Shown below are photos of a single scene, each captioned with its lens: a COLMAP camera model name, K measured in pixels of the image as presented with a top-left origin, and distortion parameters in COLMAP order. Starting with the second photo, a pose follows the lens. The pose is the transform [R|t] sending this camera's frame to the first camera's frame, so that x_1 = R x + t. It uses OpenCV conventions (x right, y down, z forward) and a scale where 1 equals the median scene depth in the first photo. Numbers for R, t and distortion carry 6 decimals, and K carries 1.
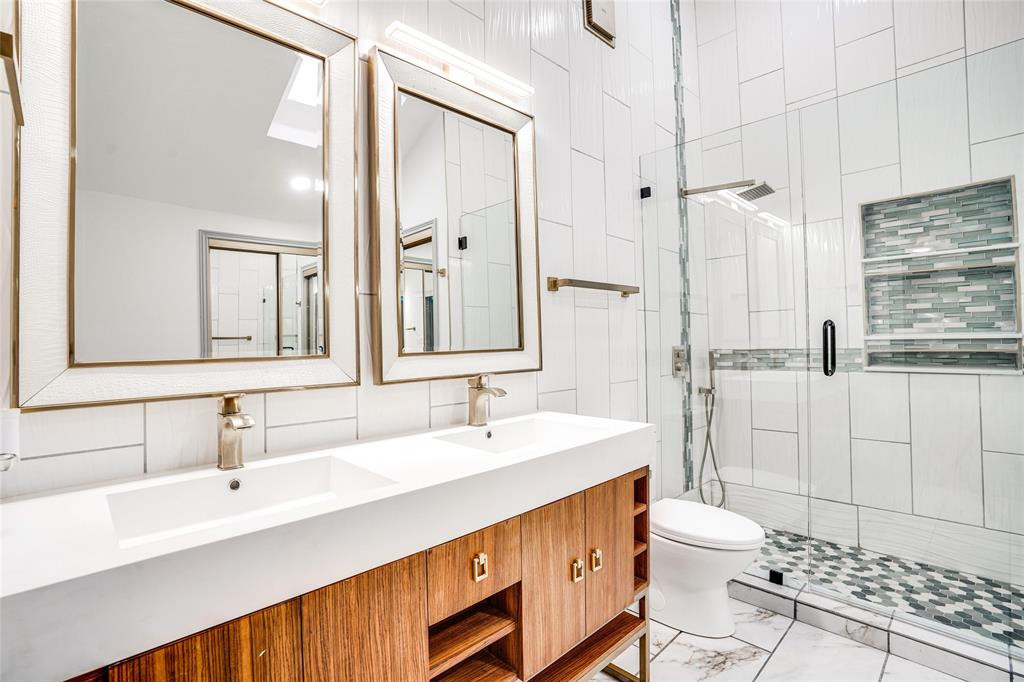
lens RADIAL K [[471.6, 0, 502.4], [0, 471.6, 334.2], [0, 0, 1]] dist [-0.060390, 0.018916]
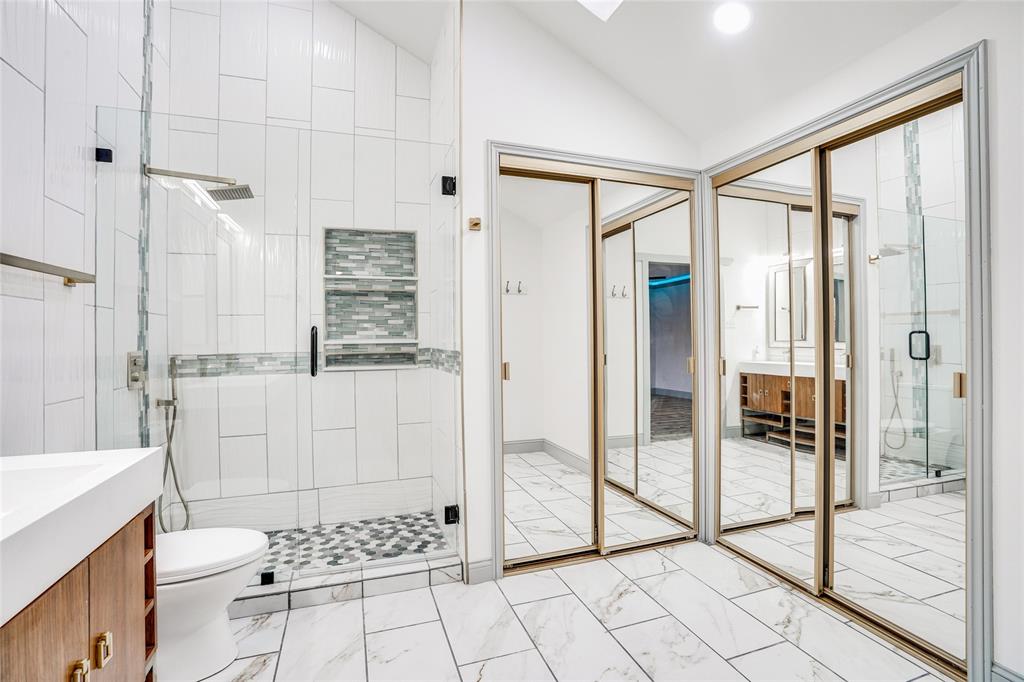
lens RADIAL K [[471.6, 0, 508.3], [0, 471.6, 334.5], [0, 0, 1]] dist [-0.060390, 0.018916]
pose [[0.429036, 0.017946, 0.903109, -0.084414], [-0.008188, 0.999839, -0.015978, 0.002762], [-0.903250, -0.000540, 0.429114, 0.068618]]
